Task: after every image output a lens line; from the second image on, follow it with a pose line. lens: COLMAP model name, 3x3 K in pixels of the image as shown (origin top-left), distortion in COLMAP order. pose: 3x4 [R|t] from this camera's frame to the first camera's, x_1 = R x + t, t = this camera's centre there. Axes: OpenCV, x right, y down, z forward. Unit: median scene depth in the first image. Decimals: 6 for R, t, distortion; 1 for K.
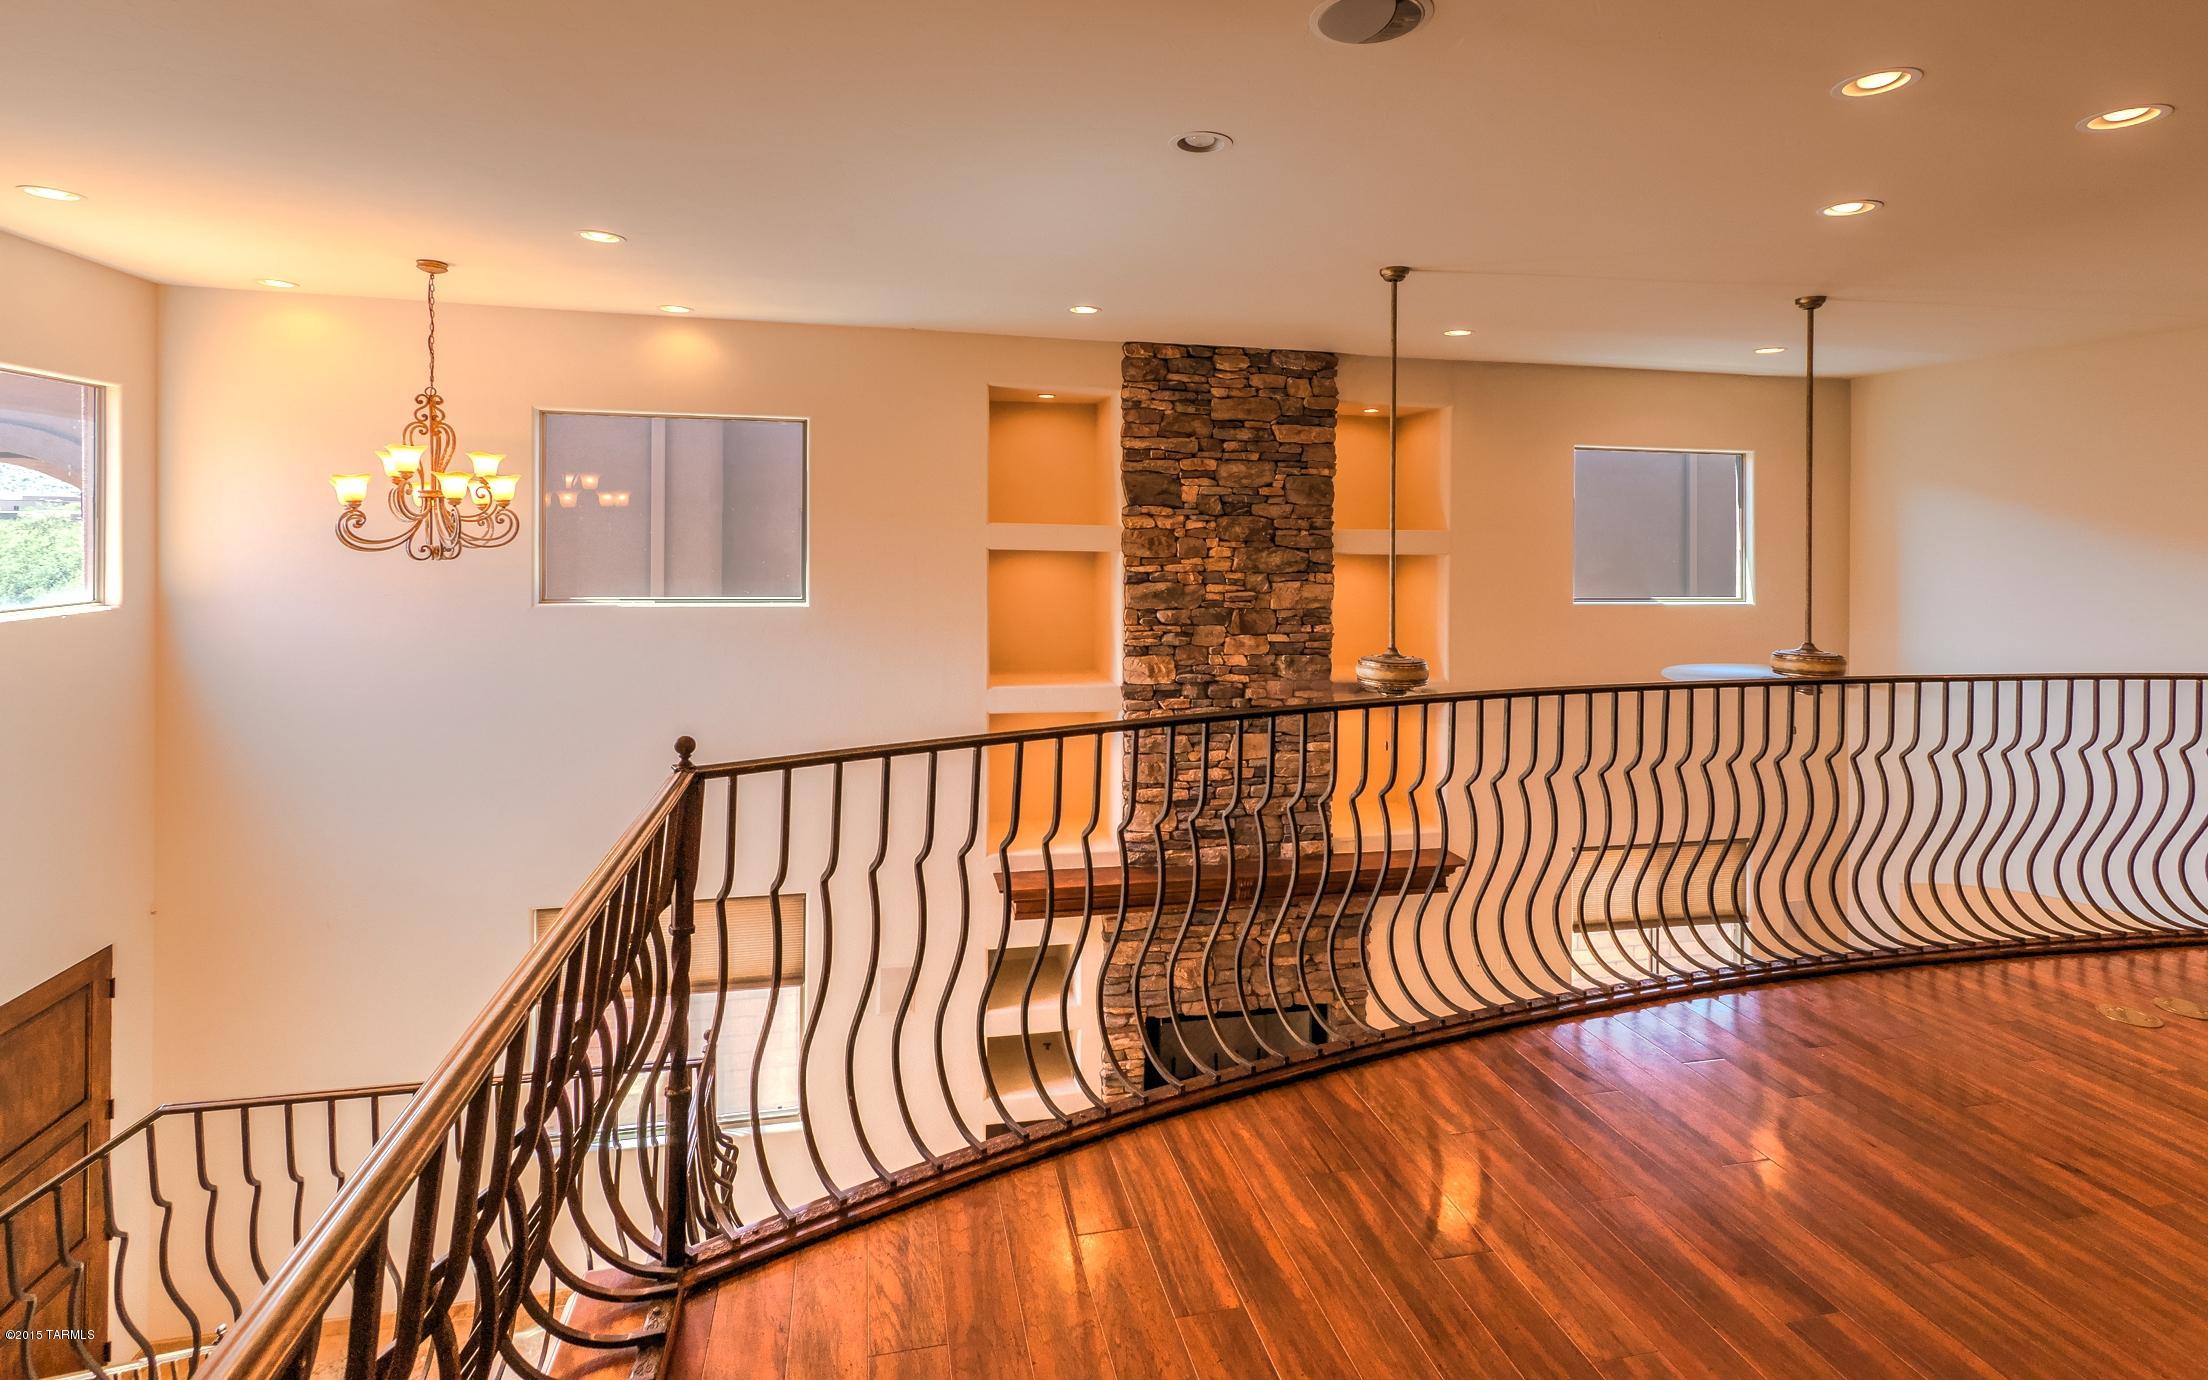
lens RADIAL K [[962.0, 0, 1102.5], [0, 962.0, 570.4], [0, 0, 1]] dist [0.013165, -0.000460]
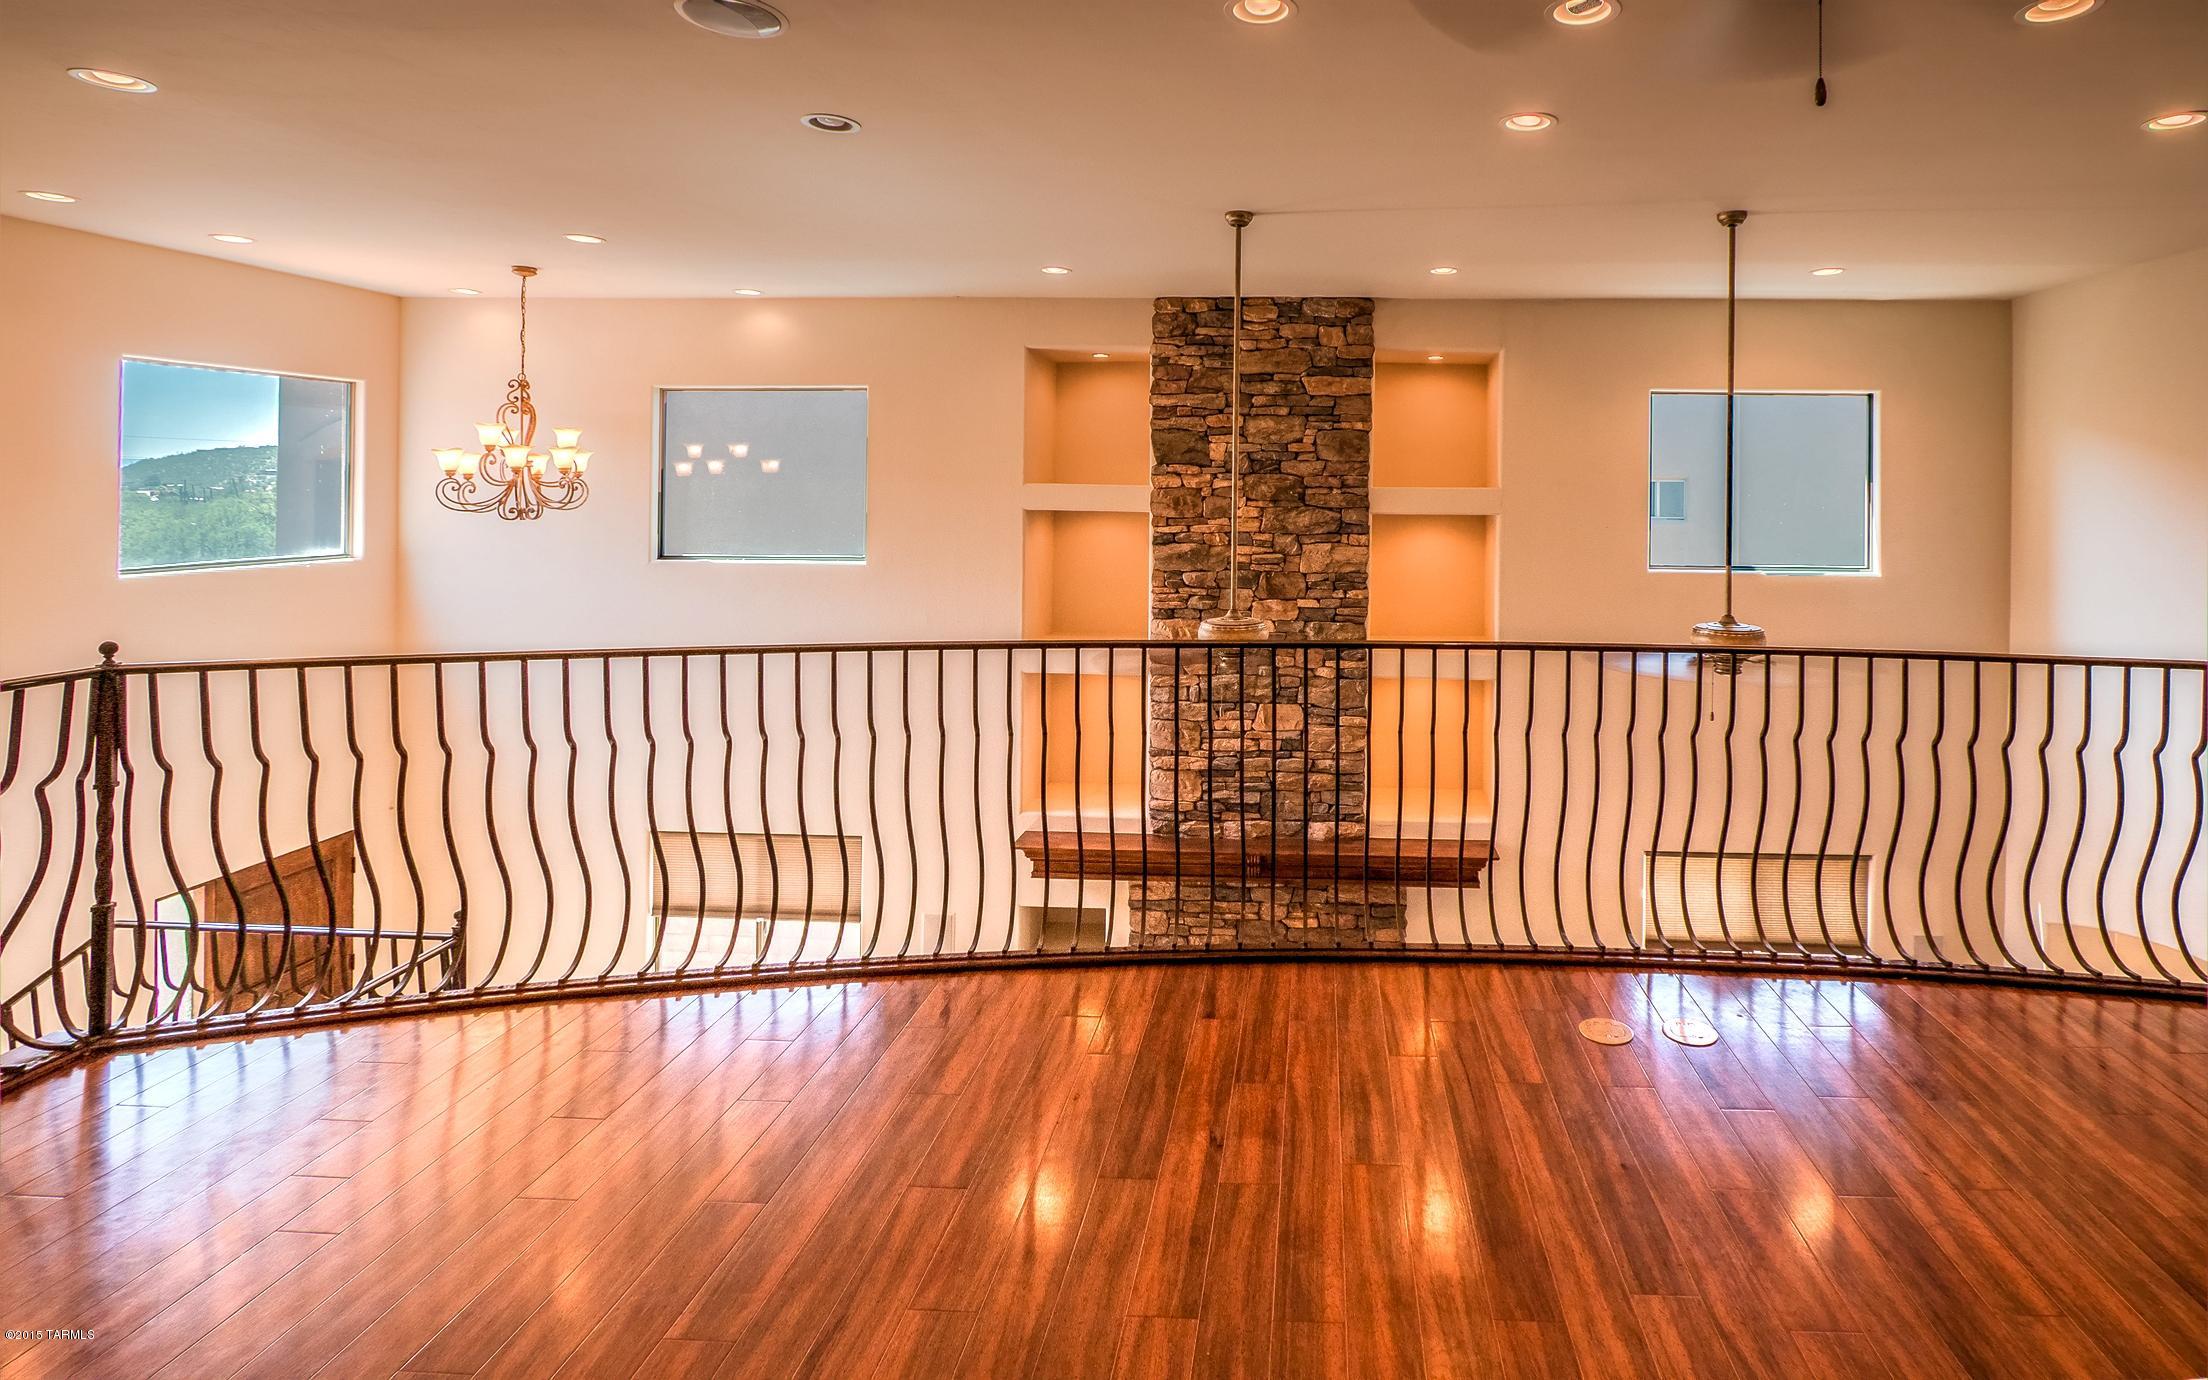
lens RADIAL K [[1039.6, 0, 1266.2], [0, 1039.6, 528.6], [0, 0, 1]] dist [-0.001984, -0.000028]
pose [[0.967151, 0.001513, -0.254196, 0.402450], [-0.003927, 0.999952, -0.008992, 0.006606], [0.254170, 0.009695, 0.967111, 0.007788]]
